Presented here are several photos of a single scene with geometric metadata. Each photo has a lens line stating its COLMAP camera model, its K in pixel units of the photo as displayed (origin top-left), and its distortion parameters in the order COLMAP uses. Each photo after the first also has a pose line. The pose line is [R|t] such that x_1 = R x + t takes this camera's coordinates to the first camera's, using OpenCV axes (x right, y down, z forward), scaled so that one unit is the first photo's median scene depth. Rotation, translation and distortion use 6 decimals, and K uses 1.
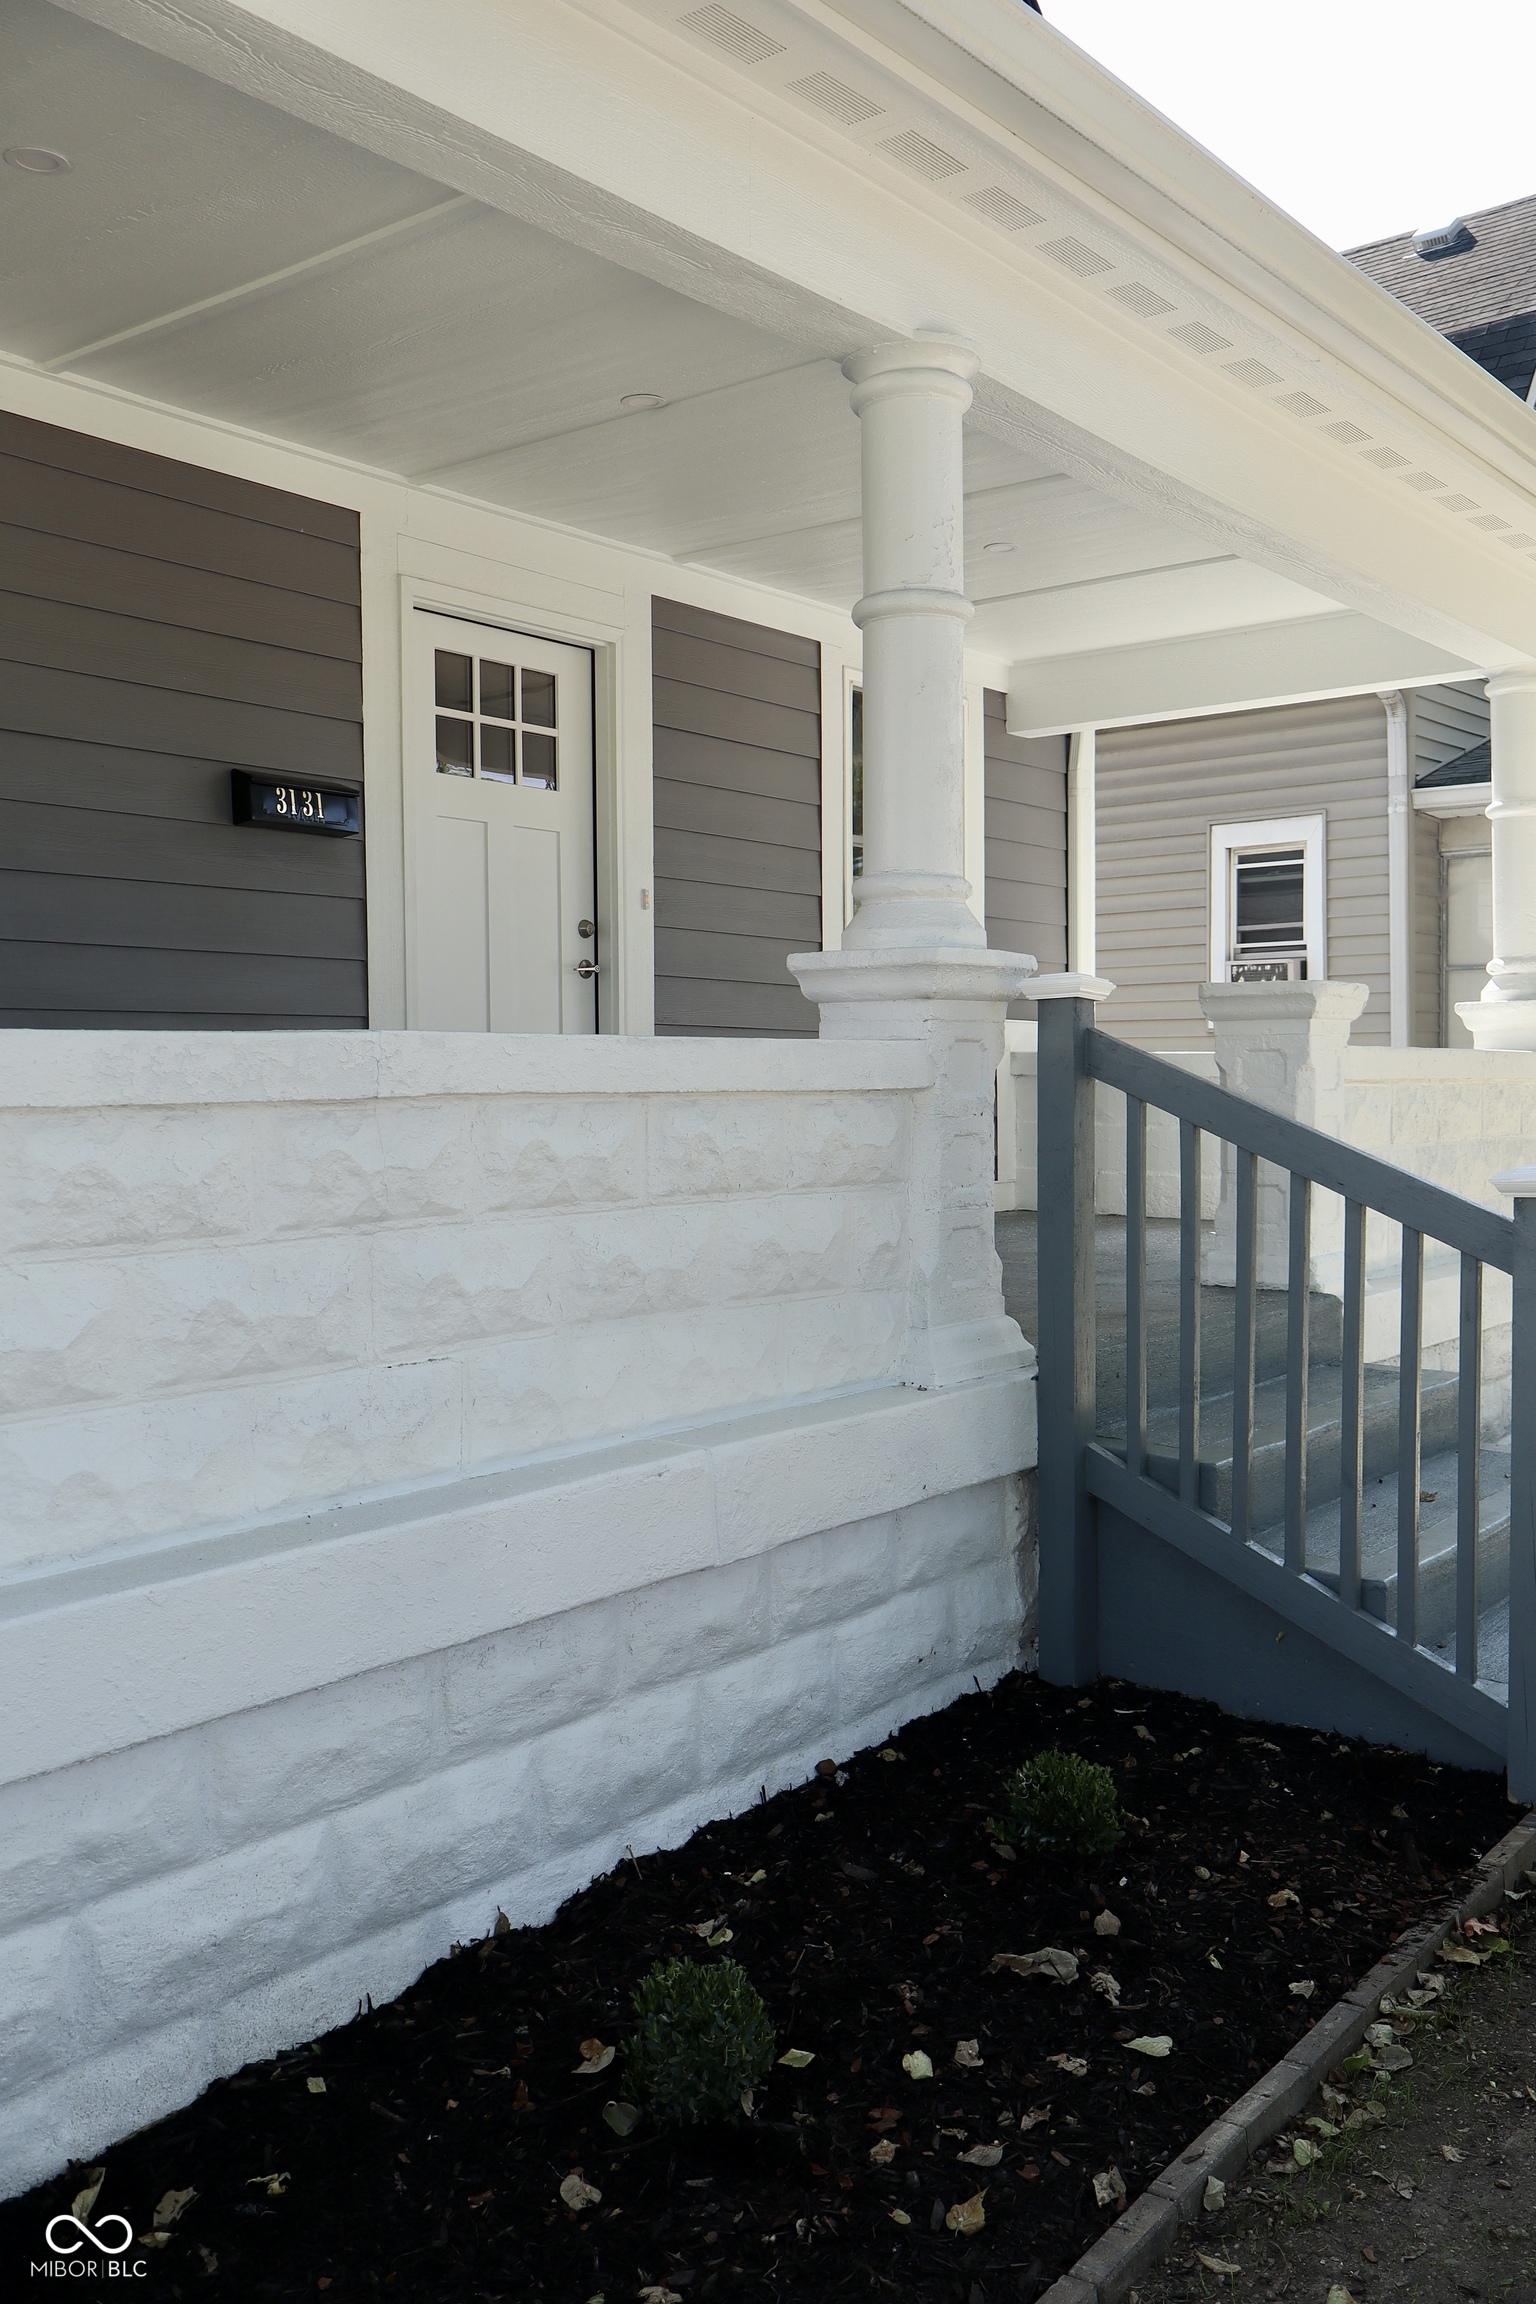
lens RADIAL K [[1956.4, 0, 768.0], [0, 1956.4, 1152.0], [0, 0, 1]] dist [0.009052, -0.002994]
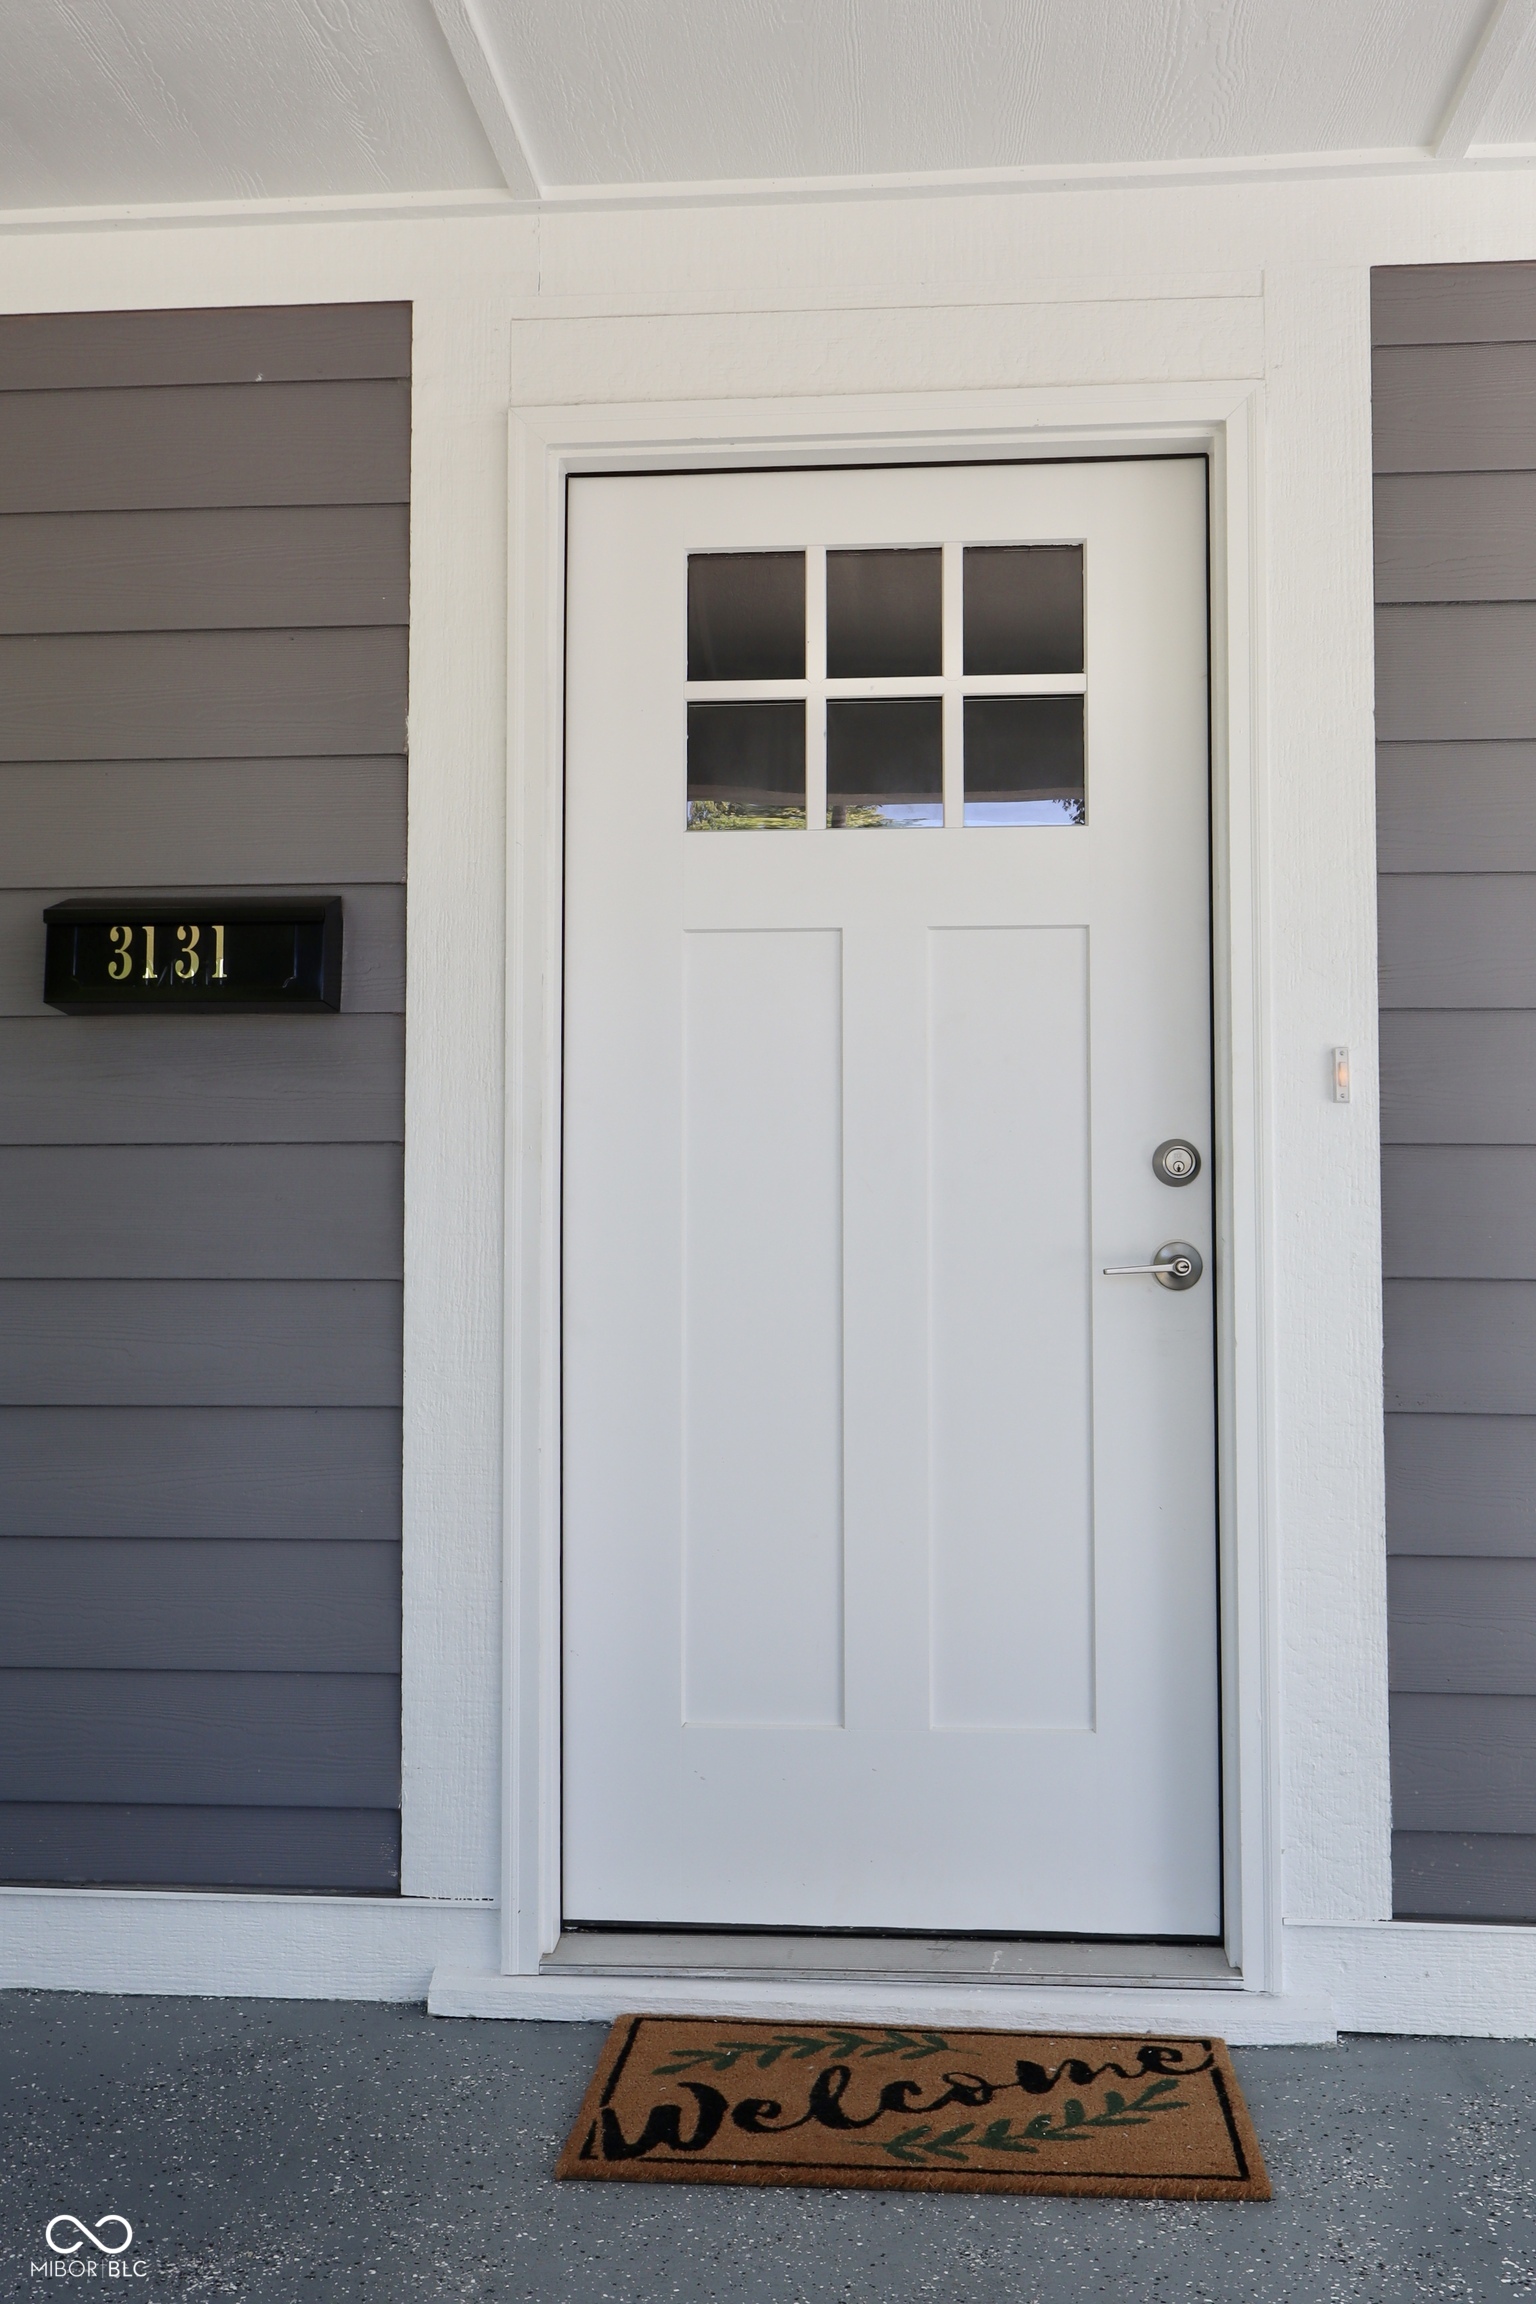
lens RADIAL K [[2179.2, 0, 768.0], [0, 2179.2, 1152.0], [0, 0, 1]] dist [0.000179, -0.006896]
pose [[0.567343, -0.029854, -0.822940, 0.230747], [-0.034164, 0.997629, -0.059744, -0.093248], [0.822773, 0.062010, 0.564978, 0.731922]]
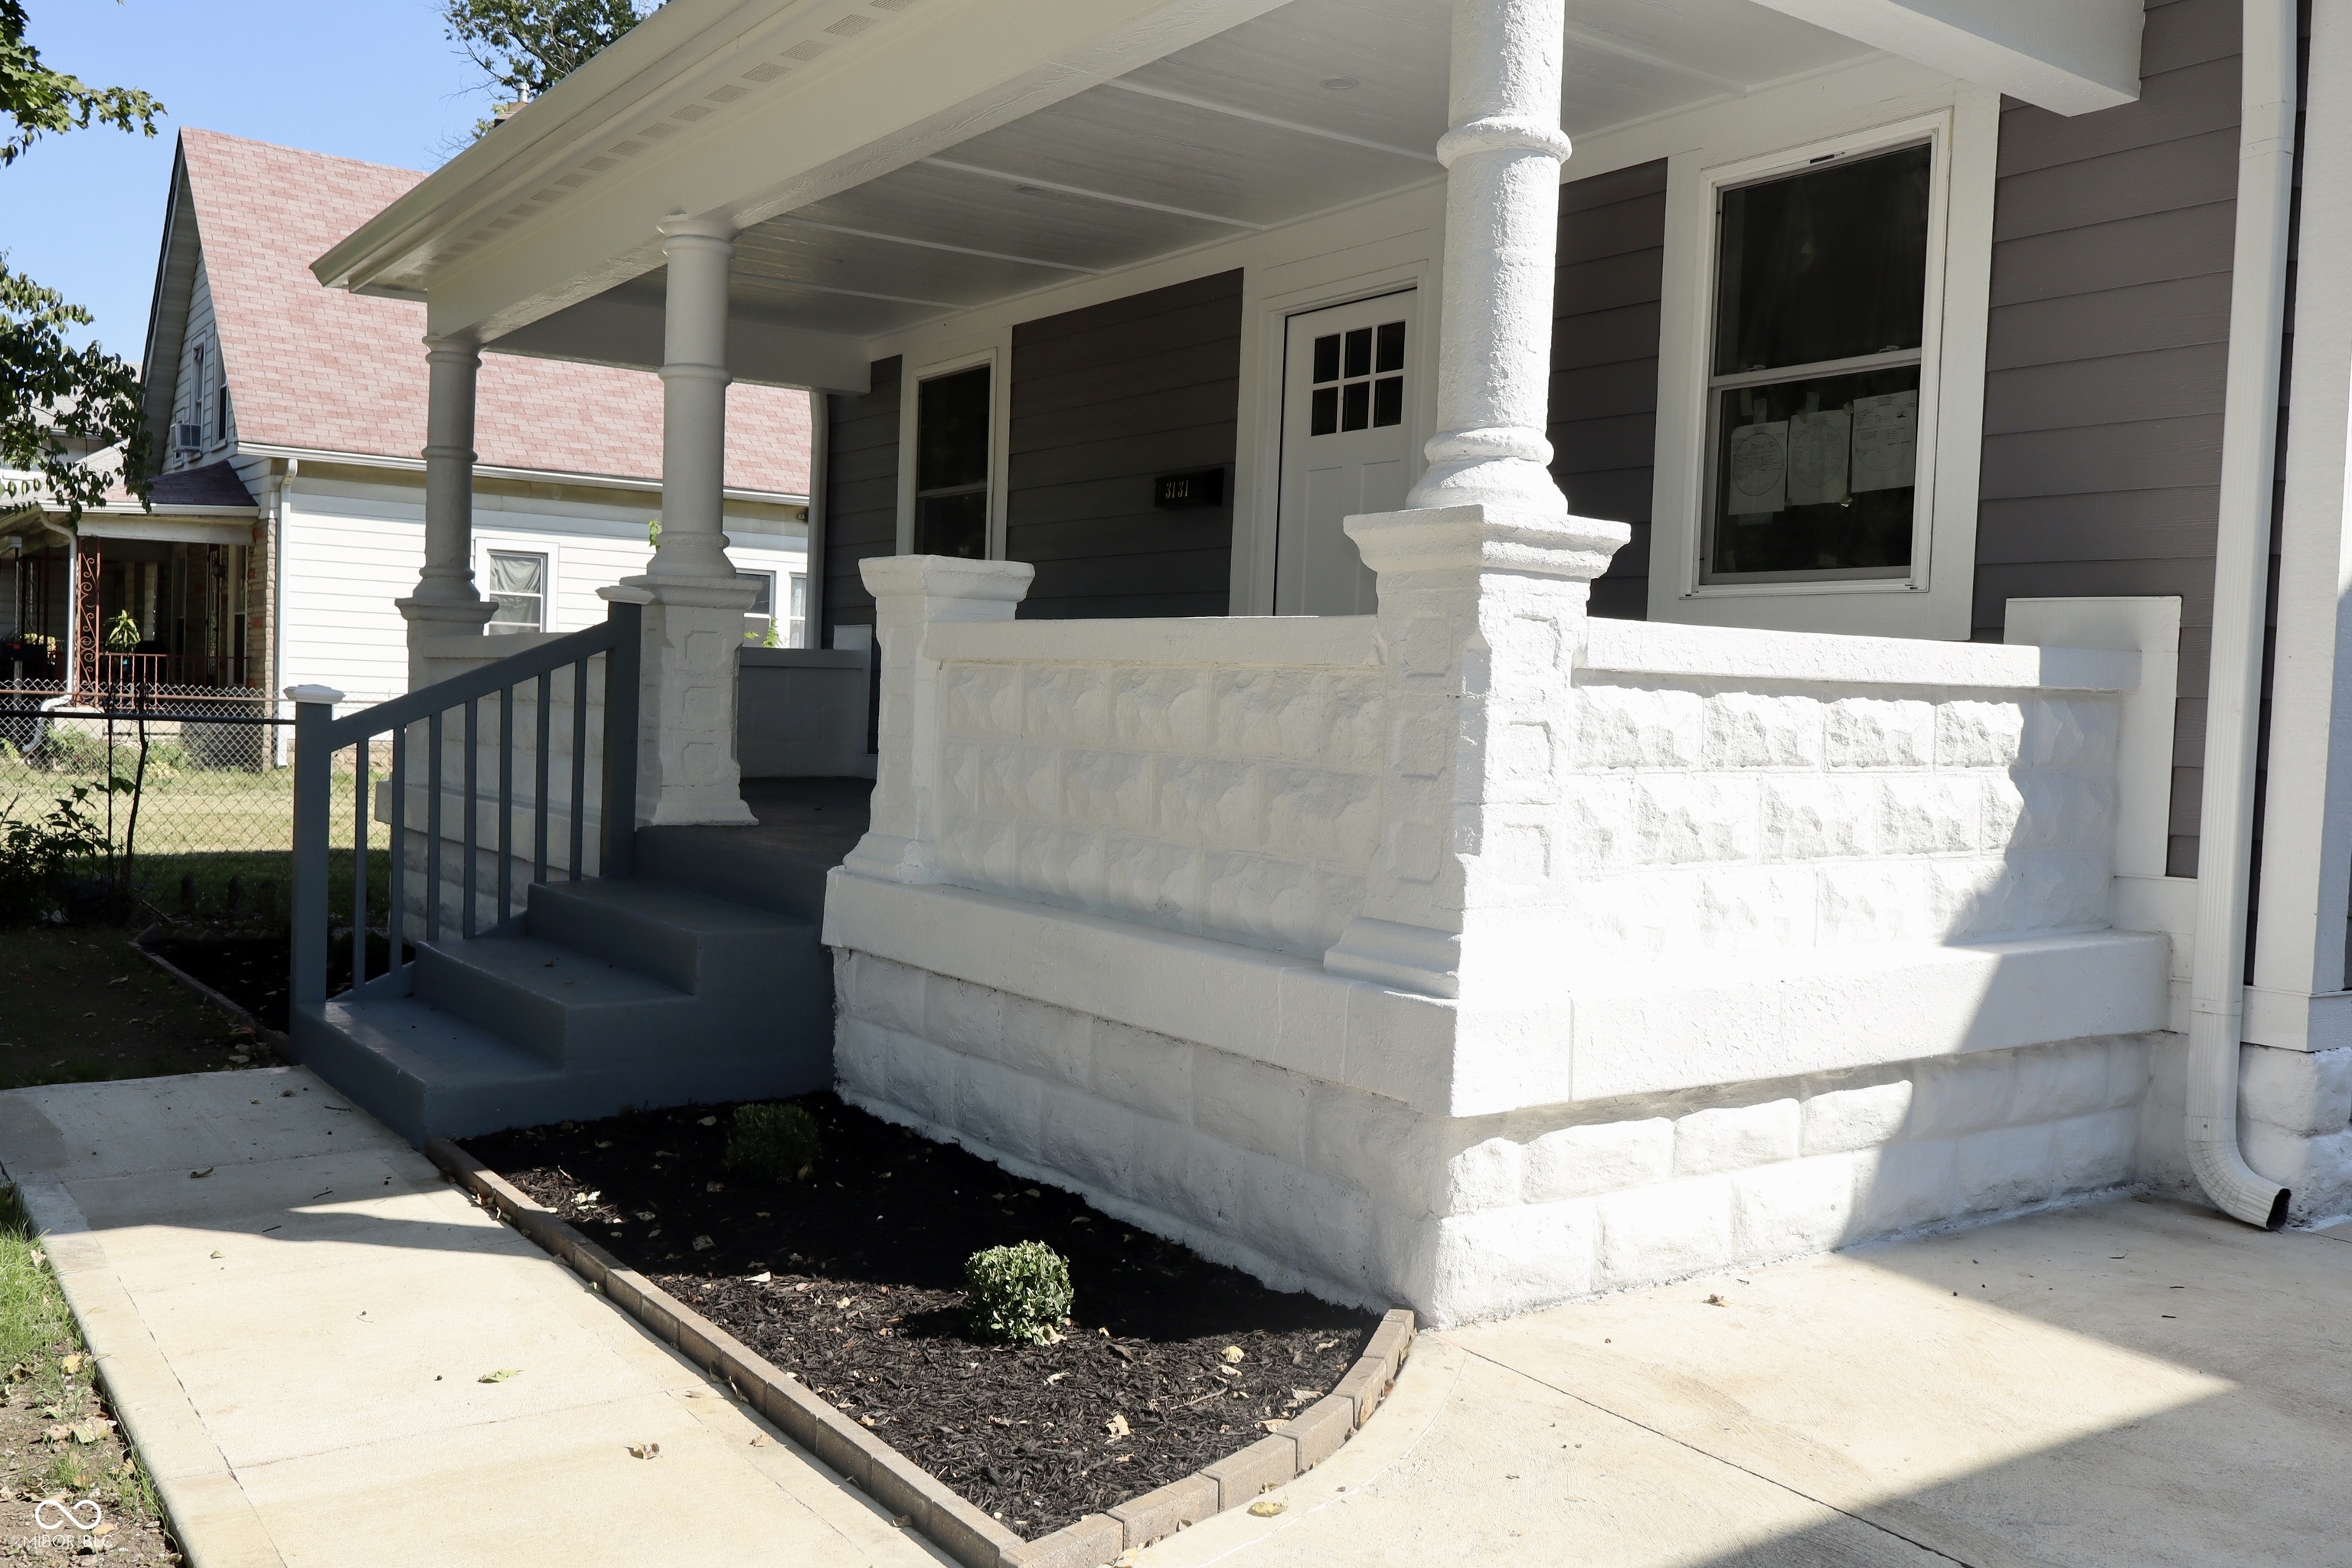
lens RADIAL K [[1997.1, 0, 1176.0], [0, 1997.1, 784.0], [0, 0, 1]] dist [0.009052, -0.002994]
pose [[-0.273027, 0.034355, -0.961393, 1.072524], [-0.074067, 0.995645, 0.056613, -0.037558], [0.959151, 0.086664, -0.269294, 1.256479]]
